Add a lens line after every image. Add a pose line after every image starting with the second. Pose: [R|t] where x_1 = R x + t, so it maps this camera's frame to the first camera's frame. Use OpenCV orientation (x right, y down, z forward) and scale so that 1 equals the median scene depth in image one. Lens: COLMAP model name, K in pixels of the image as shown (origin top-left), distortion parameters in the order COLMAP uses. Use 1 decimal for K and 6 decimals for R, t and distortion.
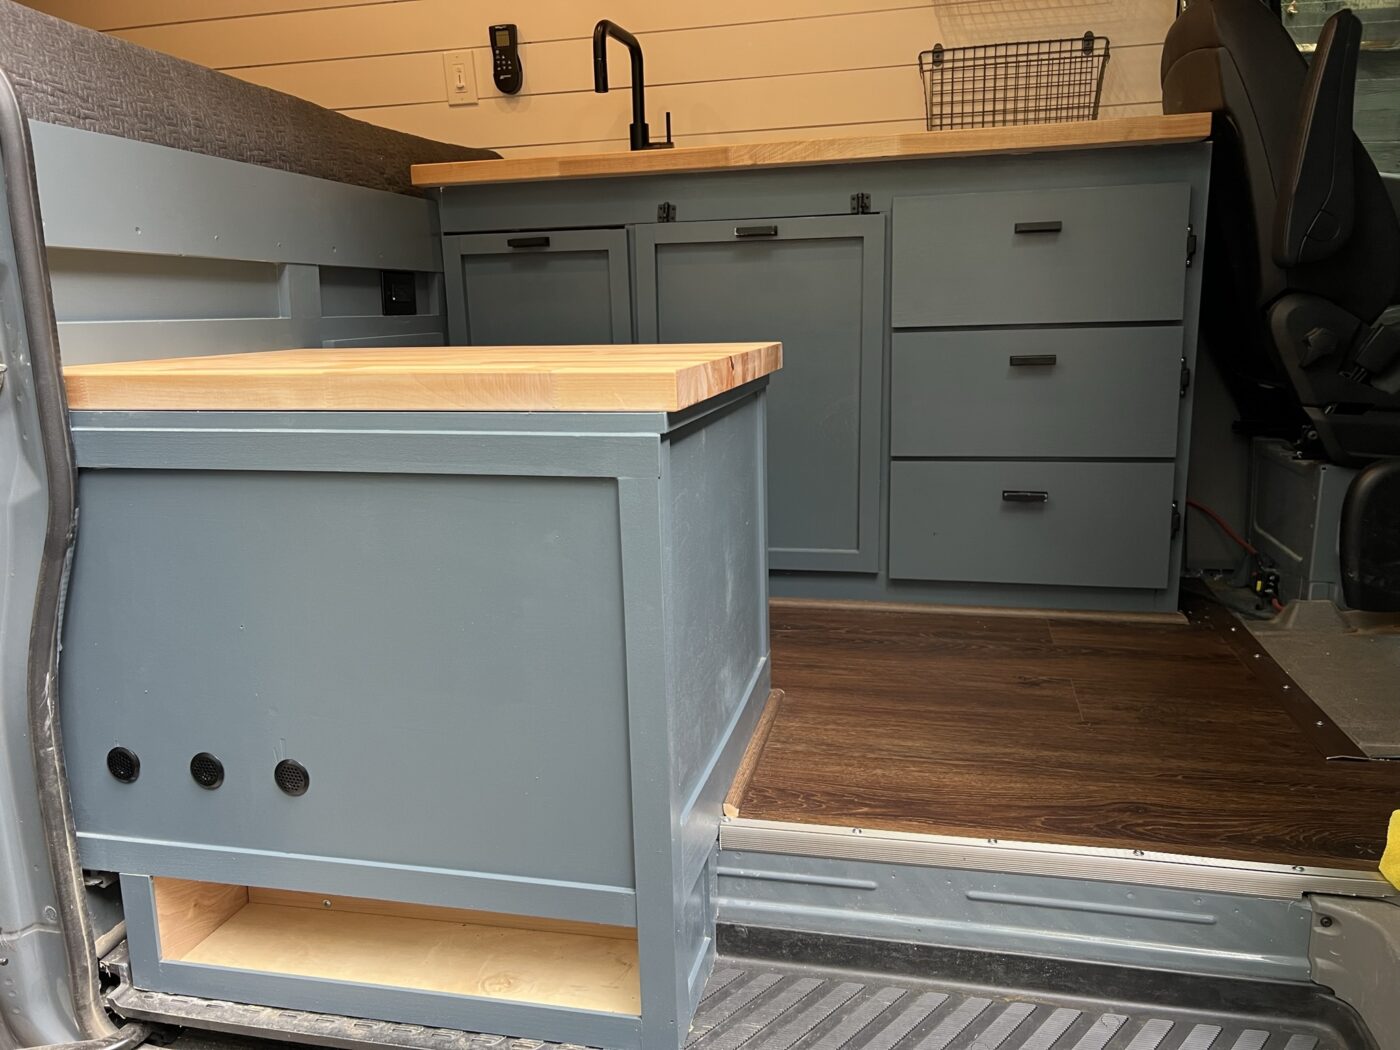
lens RADIAL K [[1043.6, 0, 700.0], [0, 1043.6, 525.0], [0, 0, 1]] dist [0.055785, -0.078664]
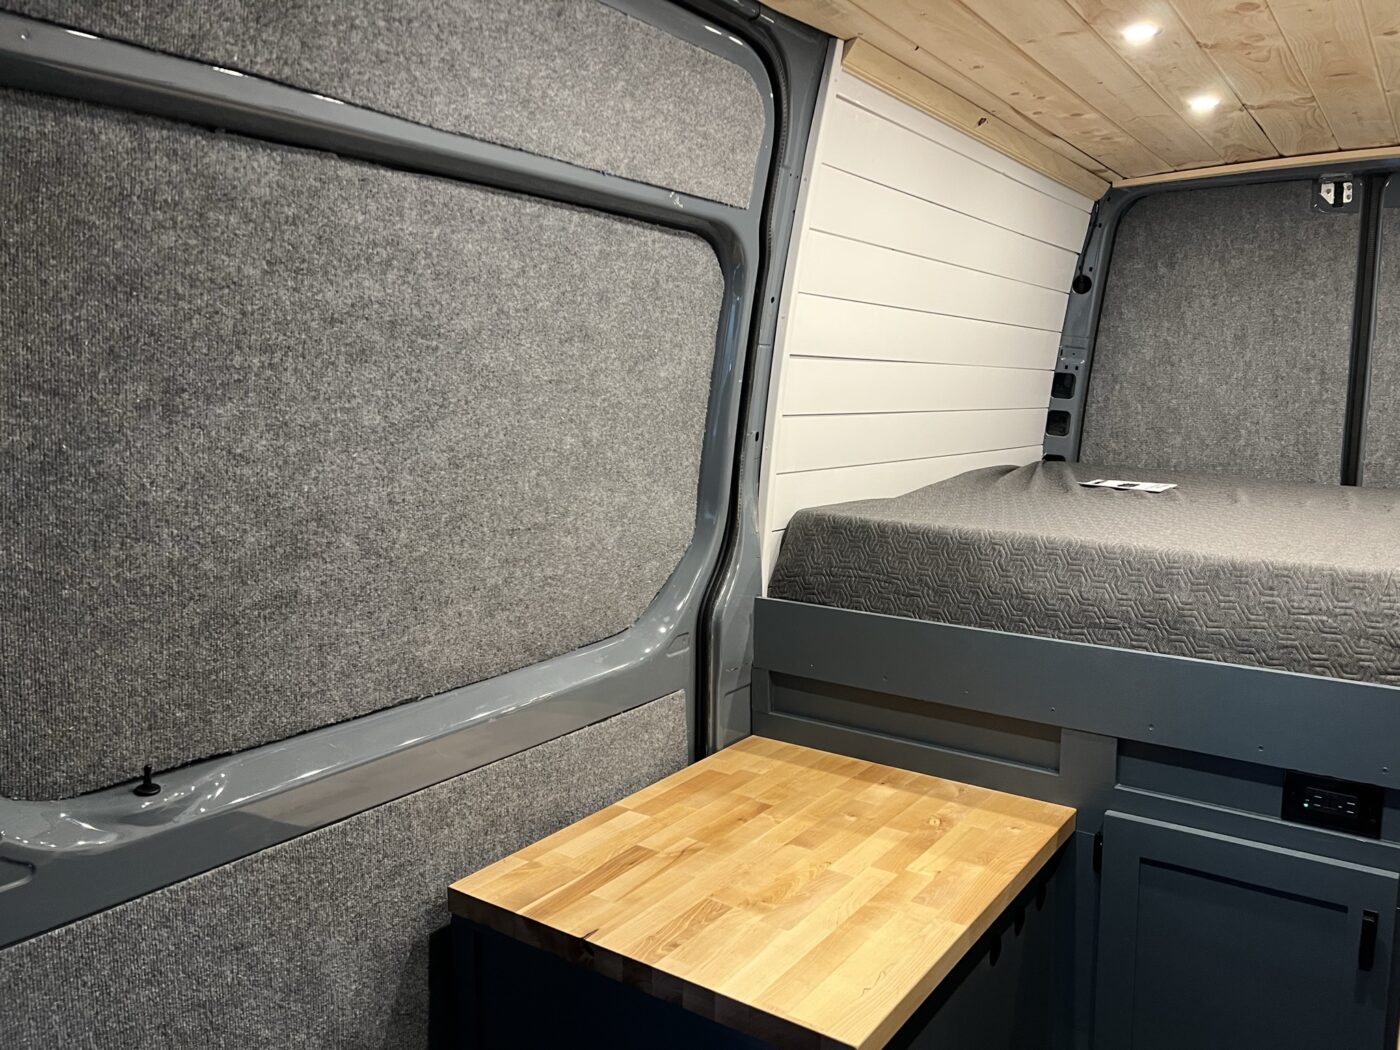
lens RADIAL K [[1052.5, 0, 710.1], [0, 1052.5, 521.2], [0, 0, 1]] dist [0.053174, -0.055359]
pose [[-0.369712, 0.133554, -0.919498, 0.500236], [-0.189209, 0.958058, 0.215232, -0.446970], [0.909677, 0.253551, -0.328936, 0.720840]]
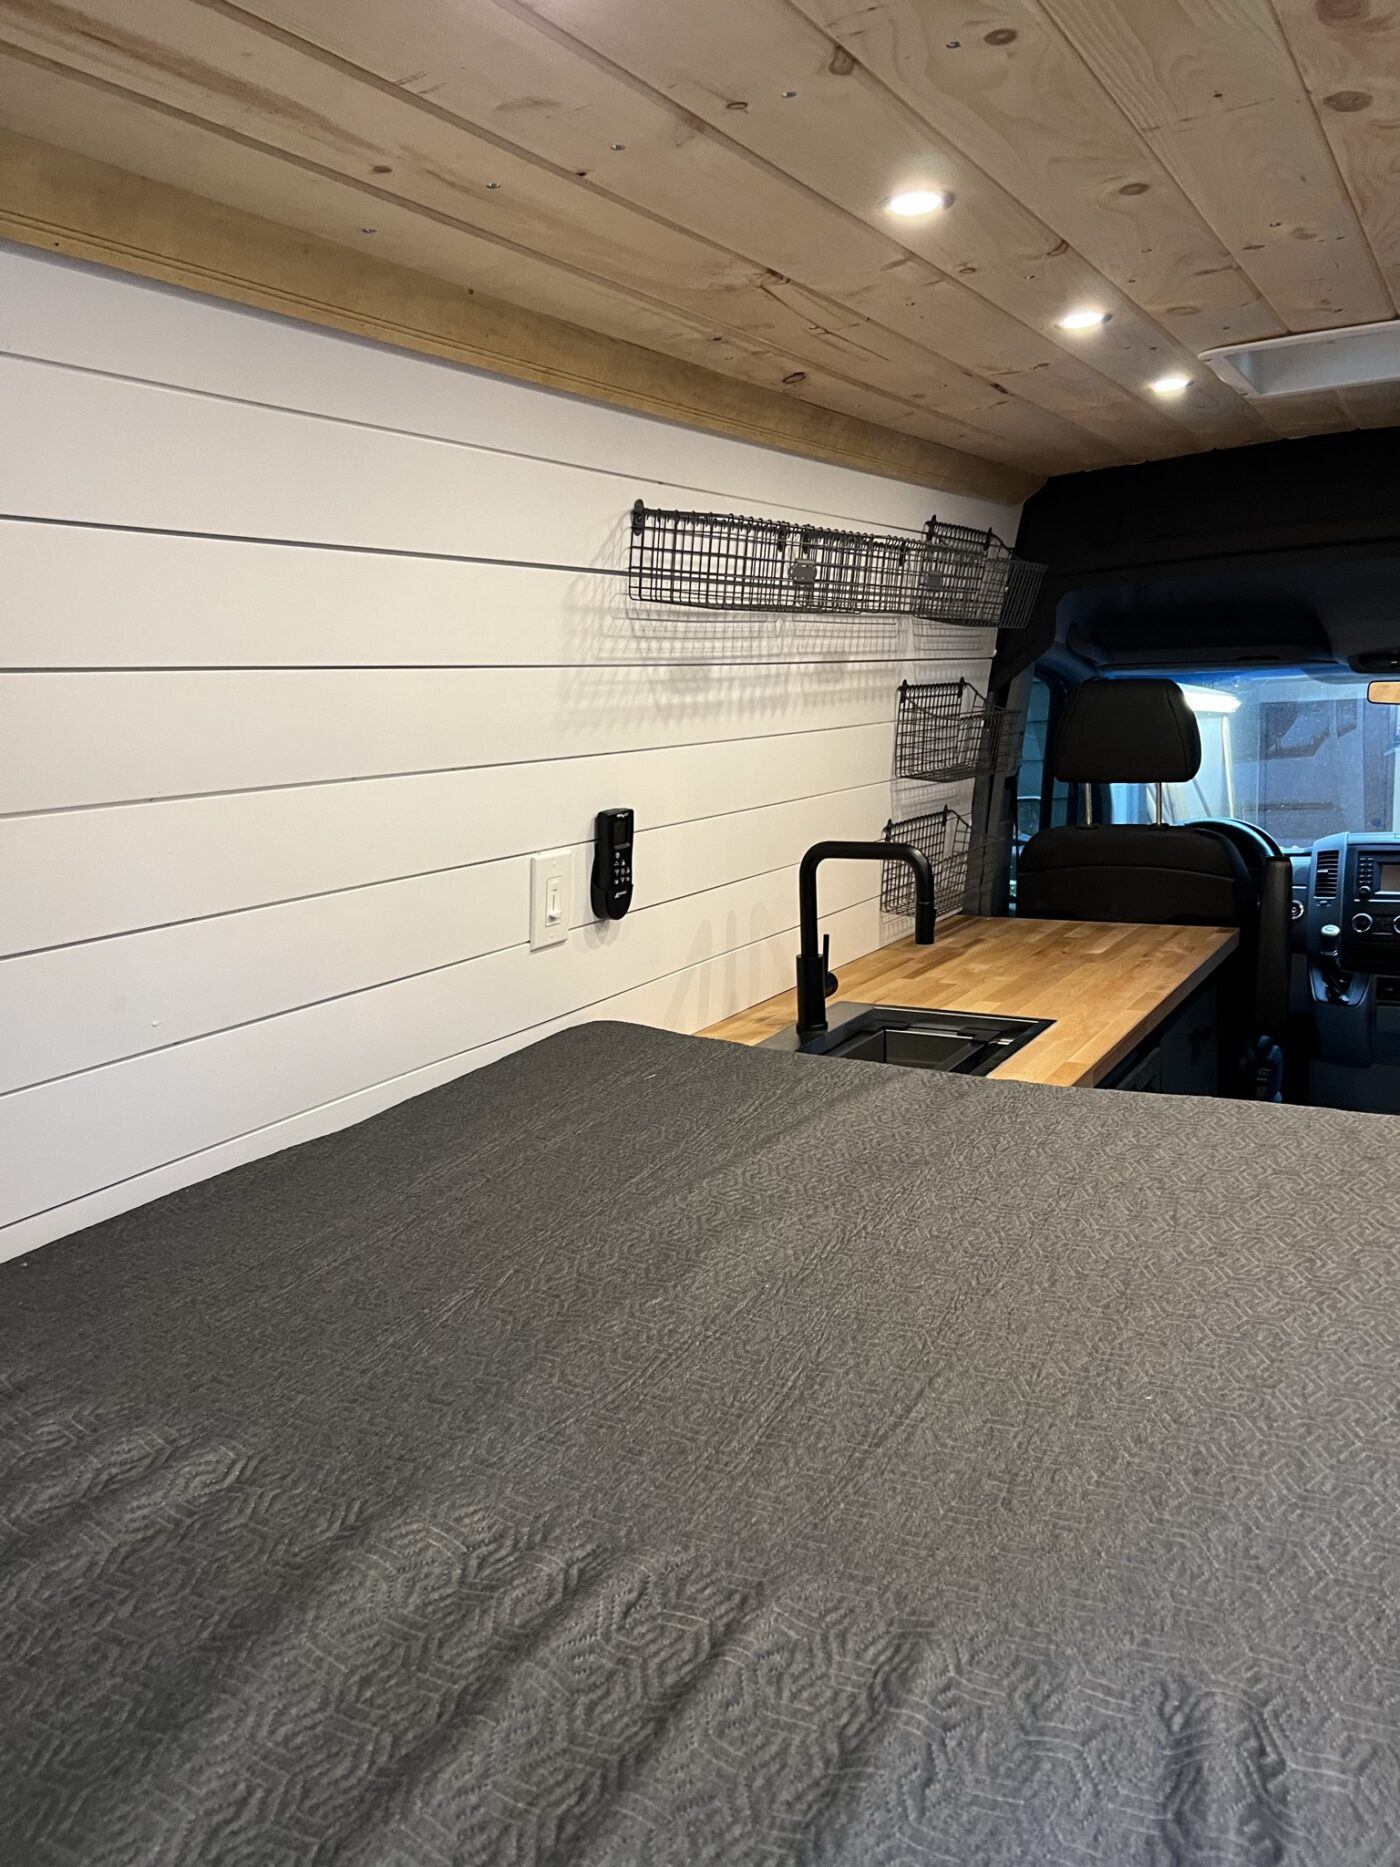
lens RADIAL K [[1414.3, 0, 702.7], [0, 1414.3, 970.2], [0, 0, 1]] dist [0.126353, -0.267809]
pose [[0.277830, -0.175219, 0.944515, -1.046431], [0.228296, 0.967099, 0.112255, -0.535023], [-0.933108, 0.184442, 0.308691, 0.844206]]
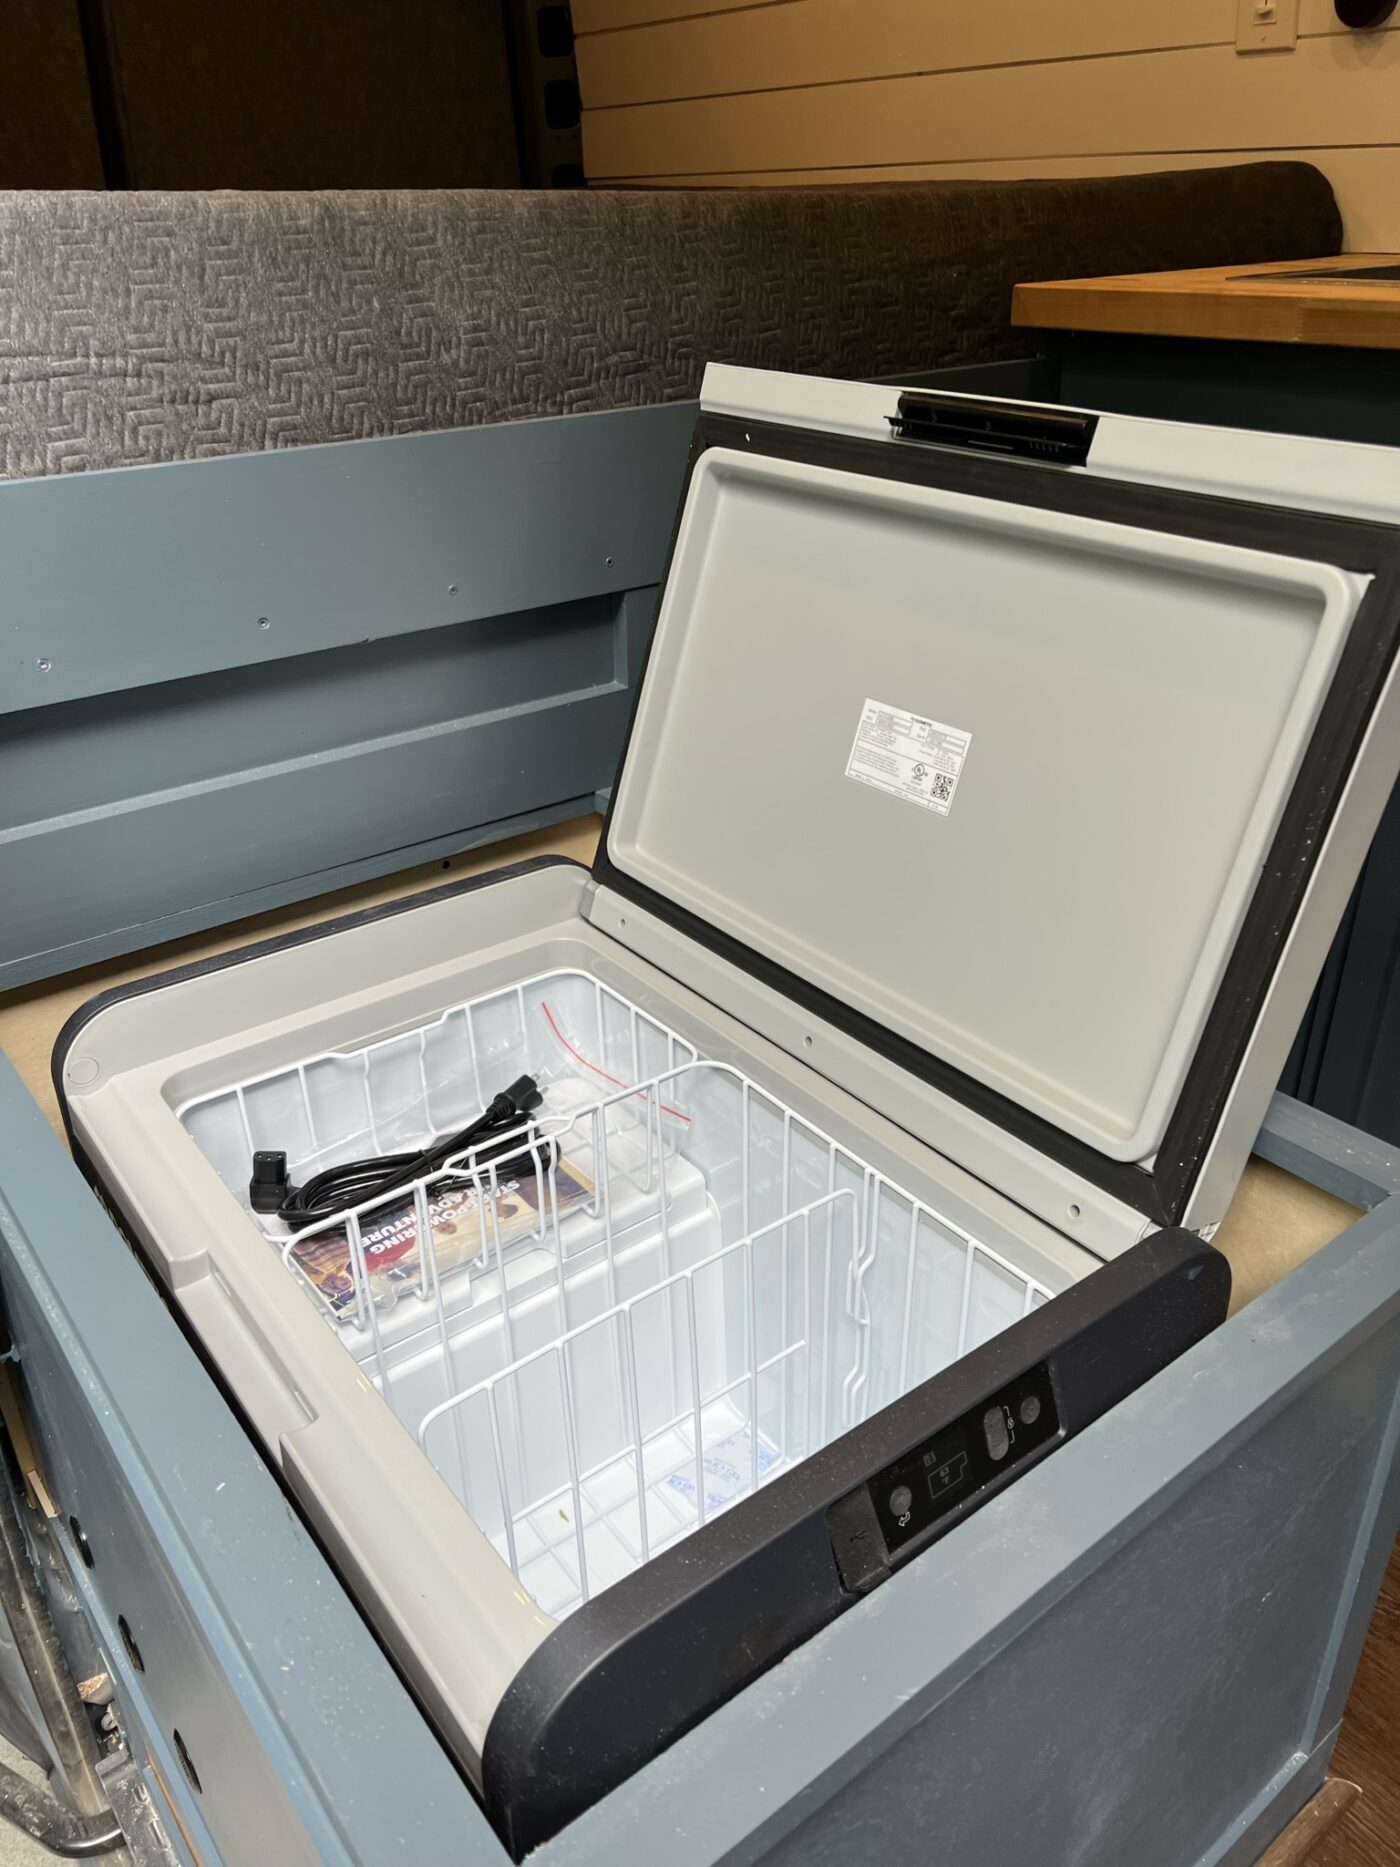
lens RADIAL K [[1416.1, 0, 680.2], [0, 1416.1, 926.3], [0, 0, 1]] dist [0.002776, -0.008068]
pose [[0.771166, 0.301092, -0.560934, 0.060637], [-0.128003, 0.936431, 0.326669, -0.241601], [0.623633, -0.180115, 0.760684, 0.325417]]
